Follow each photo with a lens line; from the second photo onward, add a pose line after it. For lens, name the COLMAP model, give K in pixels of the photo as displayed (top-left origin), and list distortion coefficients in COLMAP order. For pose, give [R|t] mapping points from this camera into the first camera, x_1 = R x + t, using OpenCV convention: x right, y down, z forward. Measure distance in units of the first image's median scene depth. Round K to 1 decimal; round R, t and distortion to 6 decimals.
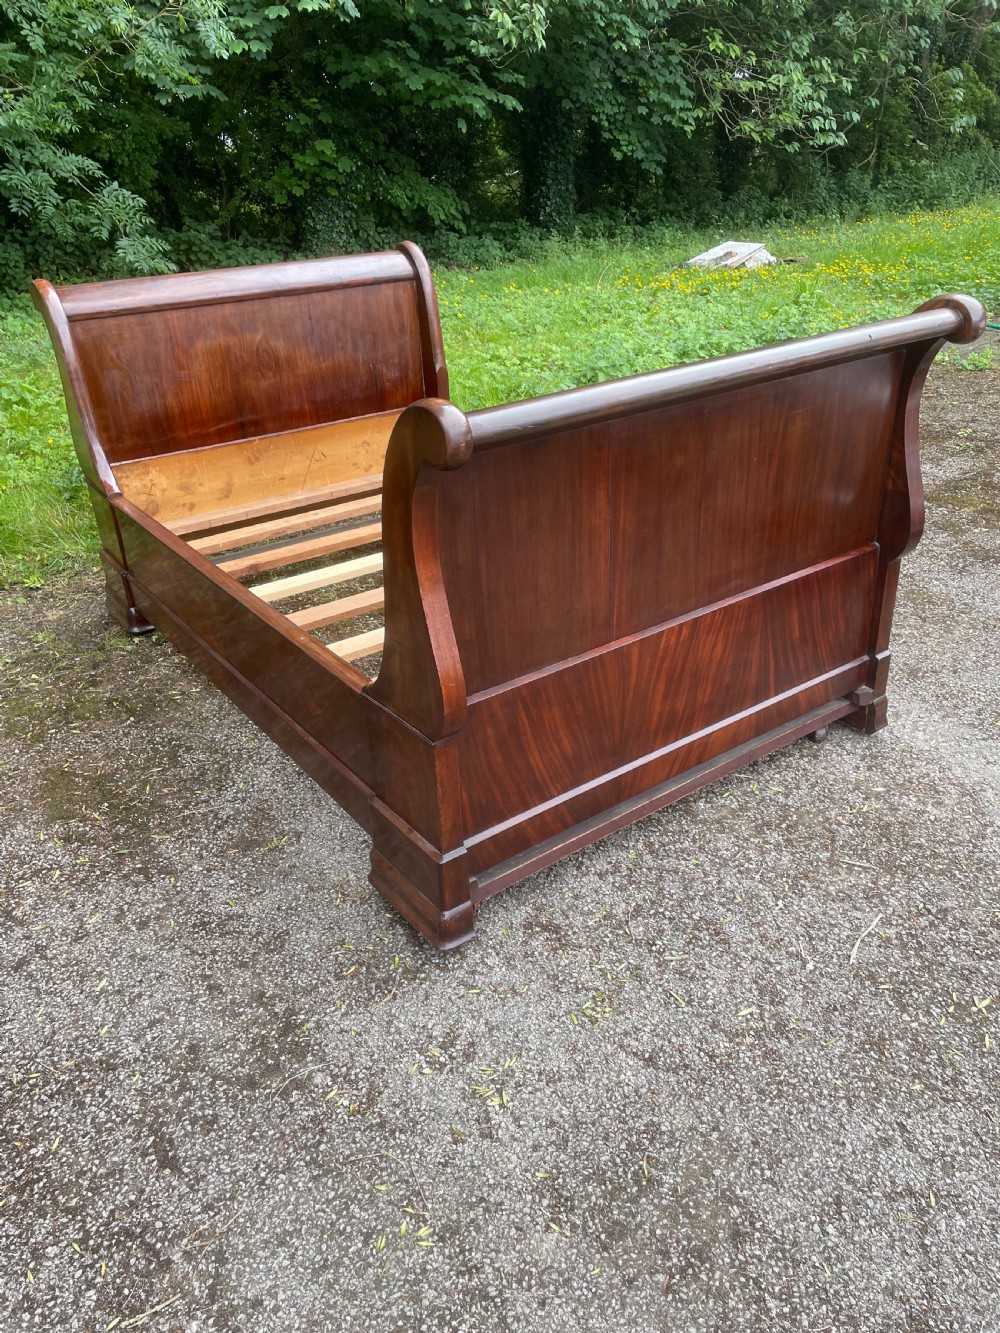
lens RADIAL K [[1004.7, 0, 513.3], [0, 1004.7, 673.8], [0, 0, 1]] dist [0.093379, -0.114588]
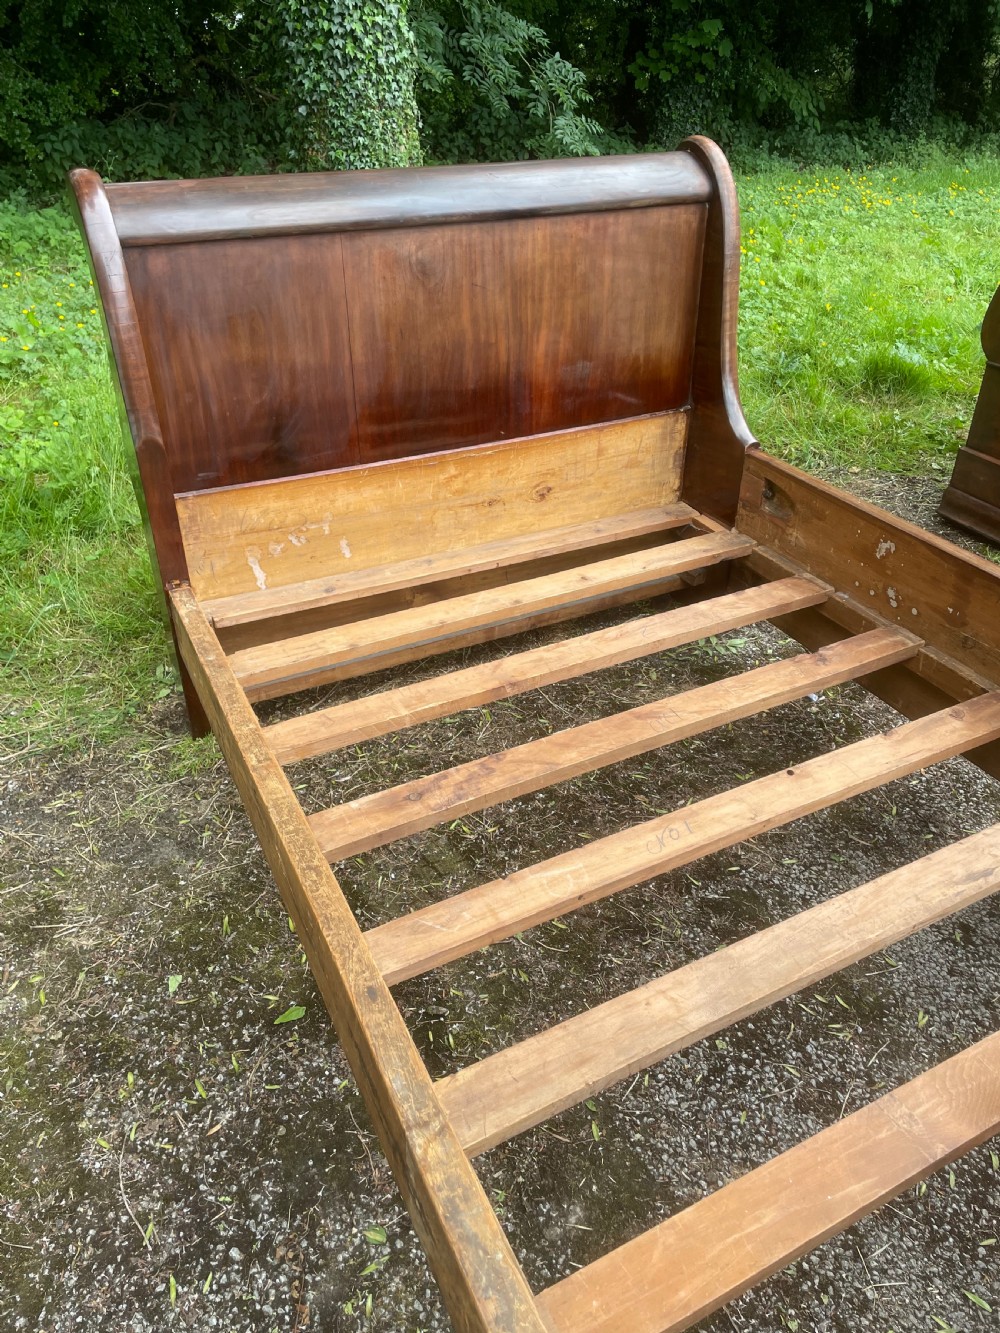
lens RADIAL K [[1004.7, 0, 490.2], [0, 1004.7, 657.1], [0, 0, 1]] dist [0.093379, -0.114588]
pose [[0.982105, 0.120813, -0.144476, -0.846697], [-0.112106, 0.991436, 0.066989, 0.050880], [0.151332, -0.049594, 0.987238, 0.116256]]
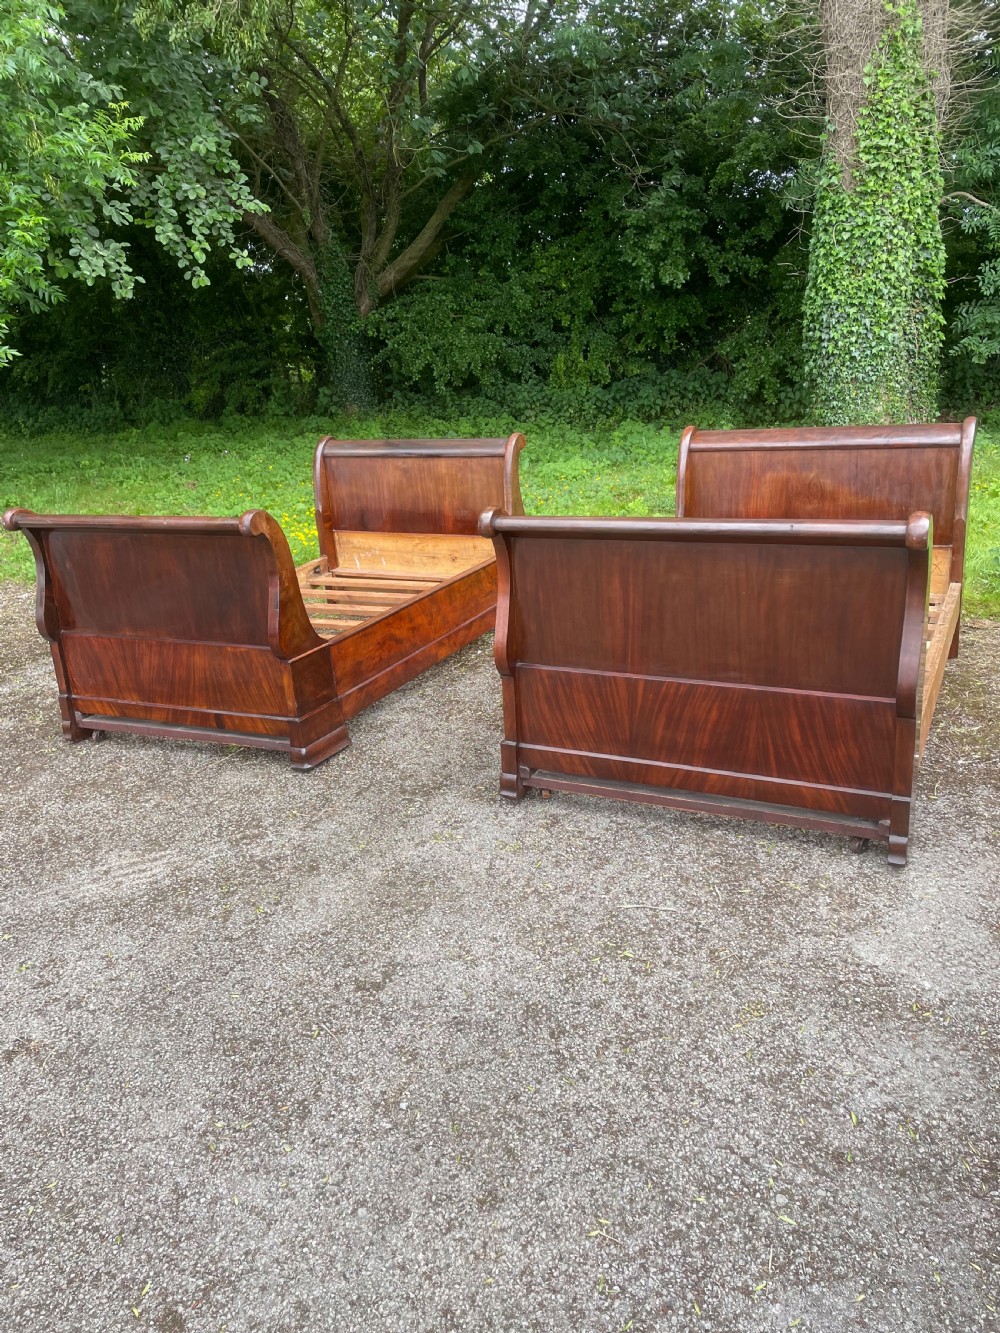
lens RADIAL K [[1004.7, 0, 502.1], [0, 1004.7, 659.5], [0, 0, 1]] dist [0.093379, -0.114588]
pose [[0.457930, 0.287037, -0.841374, 1.056240], [-0.371445, 0.921644, 0.112258, -0.122639], [0.807669, 0.261118, 0.528666, -0.031939]]
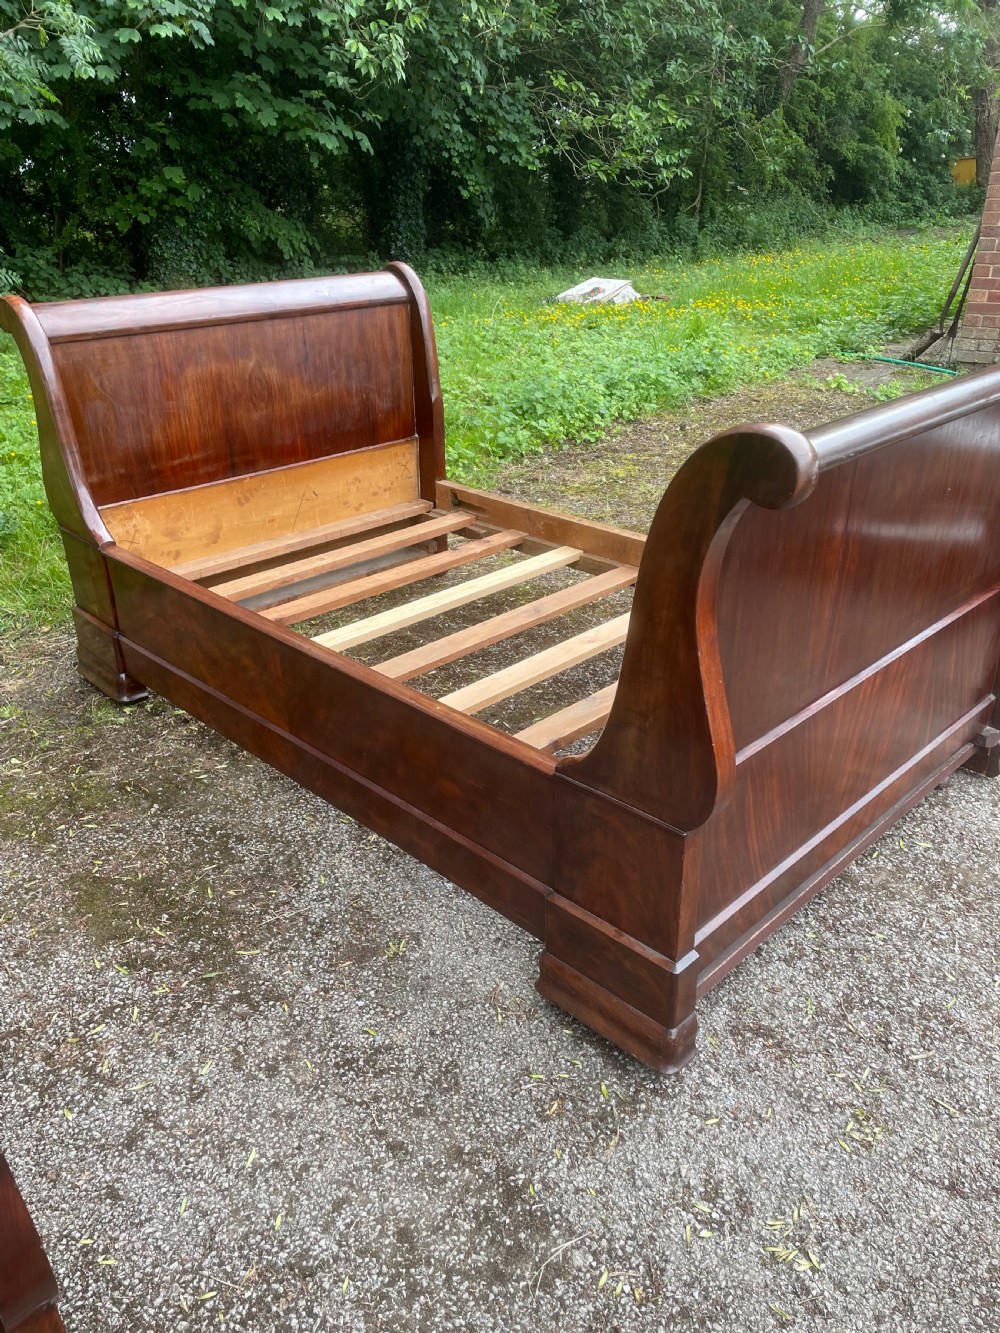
lens RADIAL K [[1004.7, 0, 492.7], [0, 1004.7, 672.8], [0, 0, 1]] dist [0.093379, -0.114588]
pose [[0.988206, -0.043526, 0.146812, -0.239687], [0.048335, 0.998400, -0.029347, -0.031417], [-0.145300, 0.036098, 0.988729, 0.127223]]
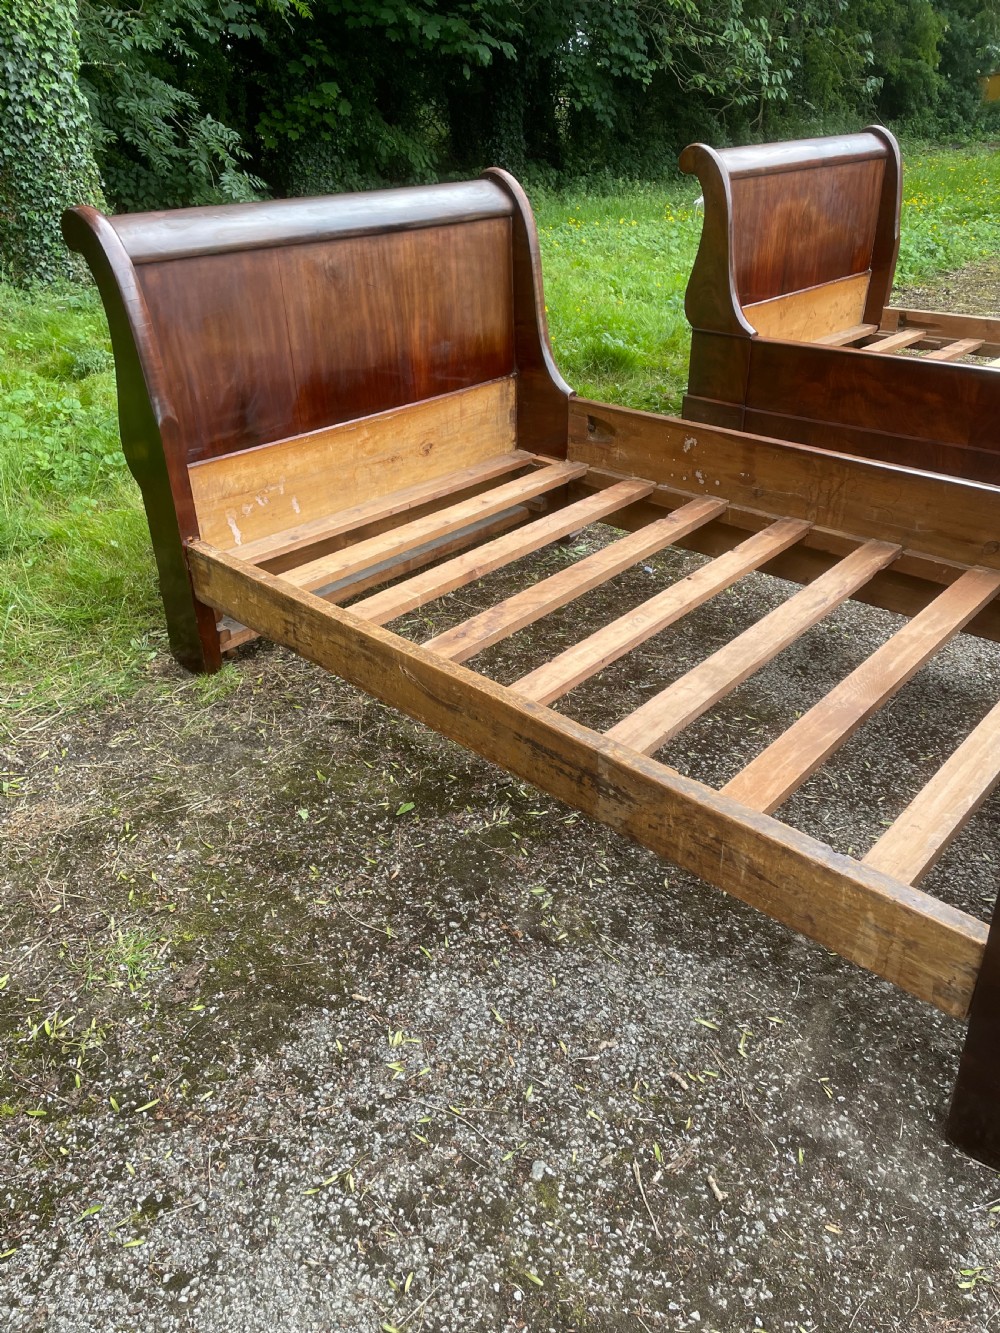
lens RADIAL K [[1004.7, 0, 501.6], [0, 1004.7, 673.6], [0, 0, 1]] dist [0.093379, -0.114588]
pose [[0.983849, -0.076788, 0.161693, -1.067098], [0.073171, 0.996920, 0.028213, 0.186927], [-0.163361, -0.015926, 0.986438, -0.125076]]
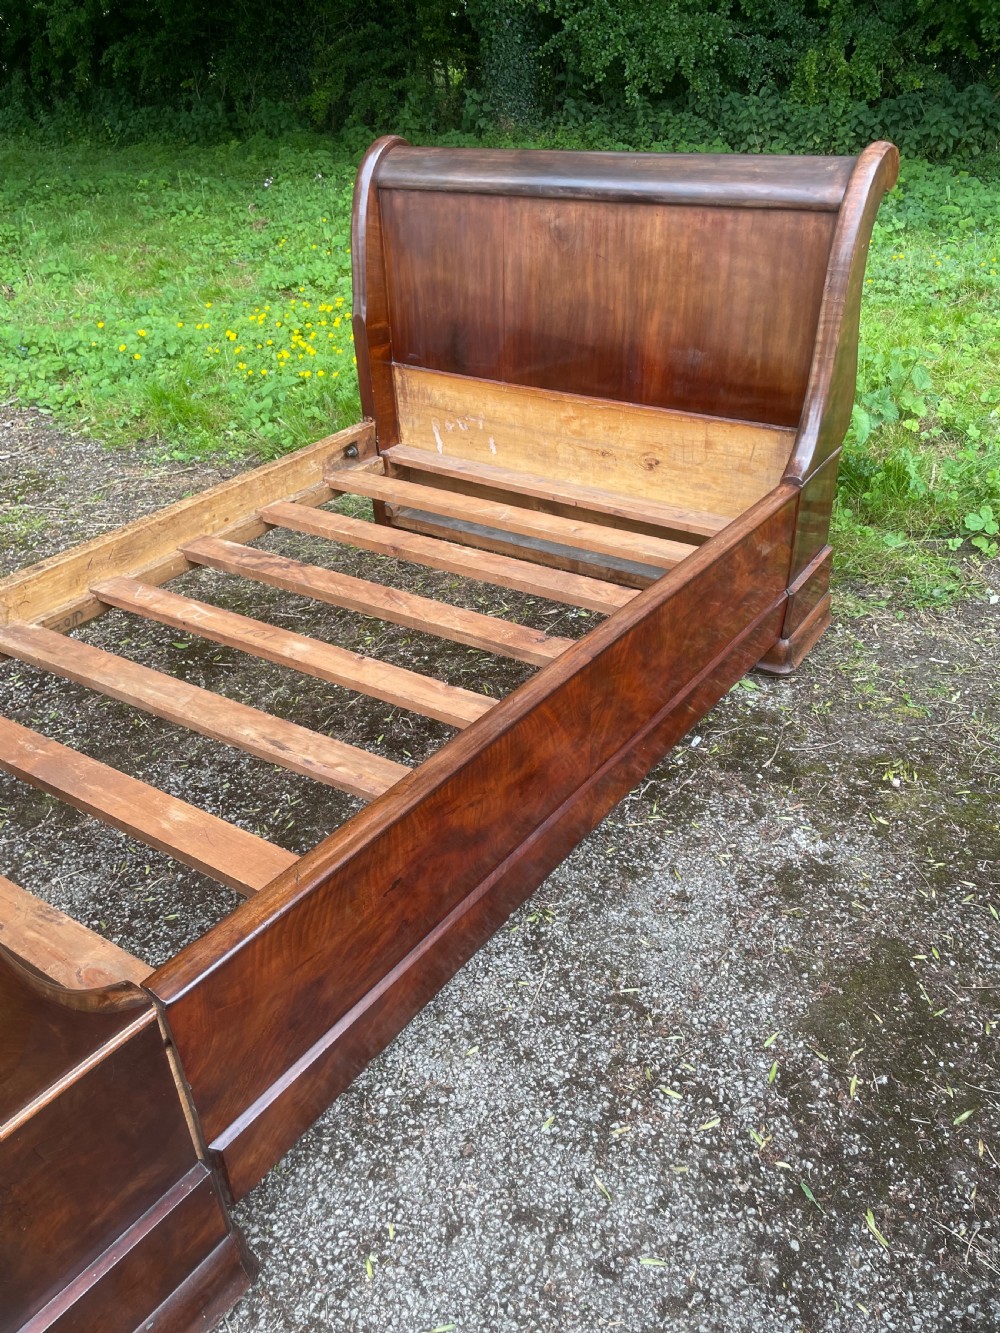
lens RADIAL K [[1004.7, 0, 494.0], [0, 1004.7, 662.2], [0, 0, 1]] dist [0.093379, -0.114588]
pose [[0.300546, 0.514923, -0.802824, -0.123621], [-0.427480, 0.825184, 0.369233, -0.173273], [0.852604, 0.232219, 0.468125, 0.475441]]
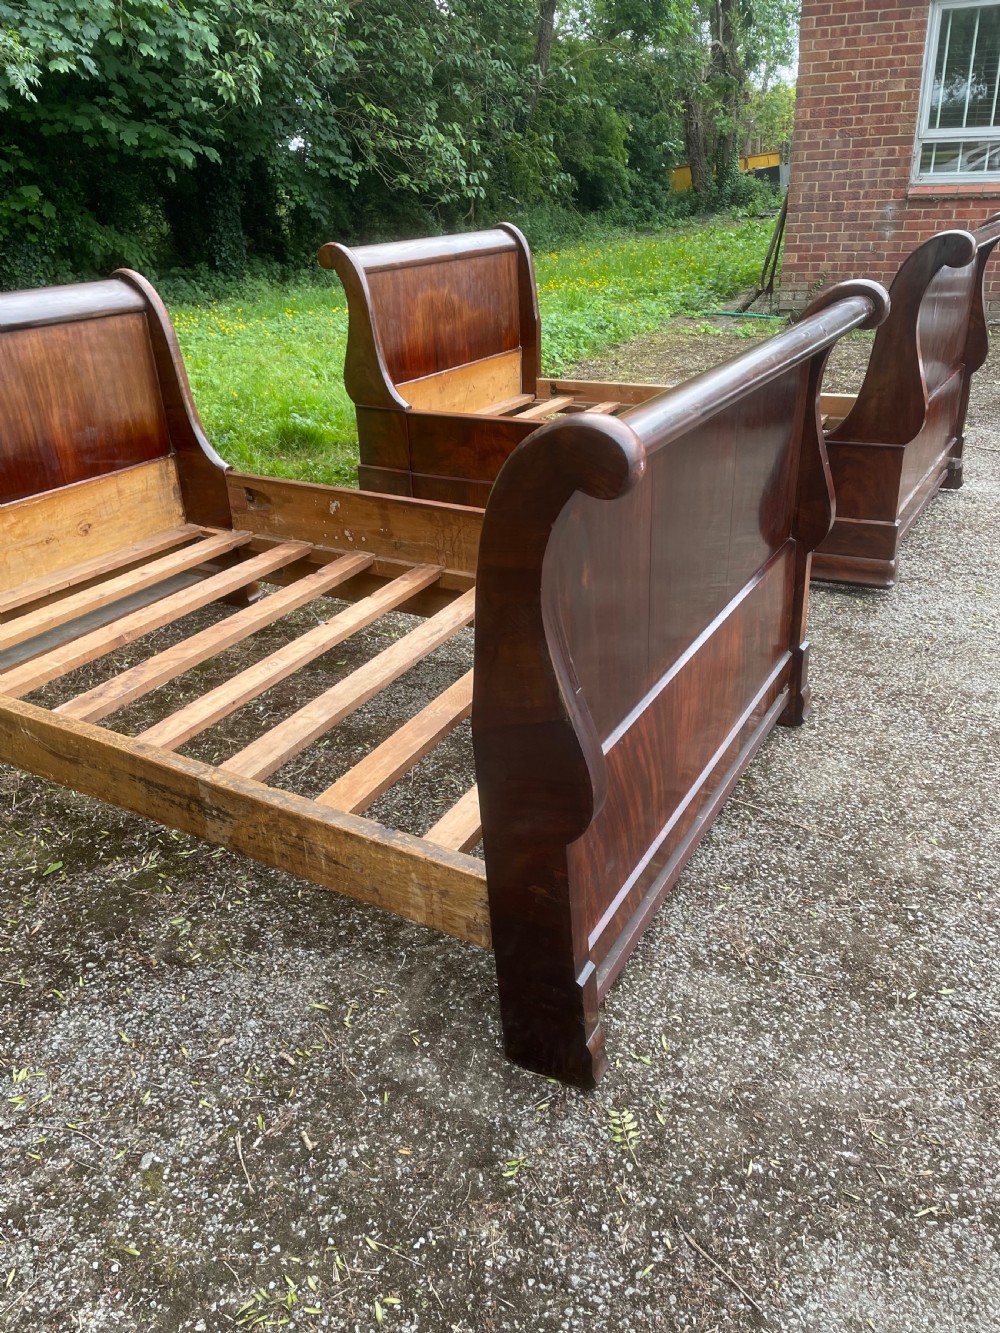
lens RADIAL K [[1004.7, 0, 500.1], [0, 1004.7, 669.3], [0, 0, 1]] dist [0.093379, -0.114588]
pose [[0.917616, -0.170527, 0.359027, -0.957286], [0.190896, 0.981369, -0.021780, 0.238985], [-0.348624, 0.088522, 0.933073, -0.247473]]
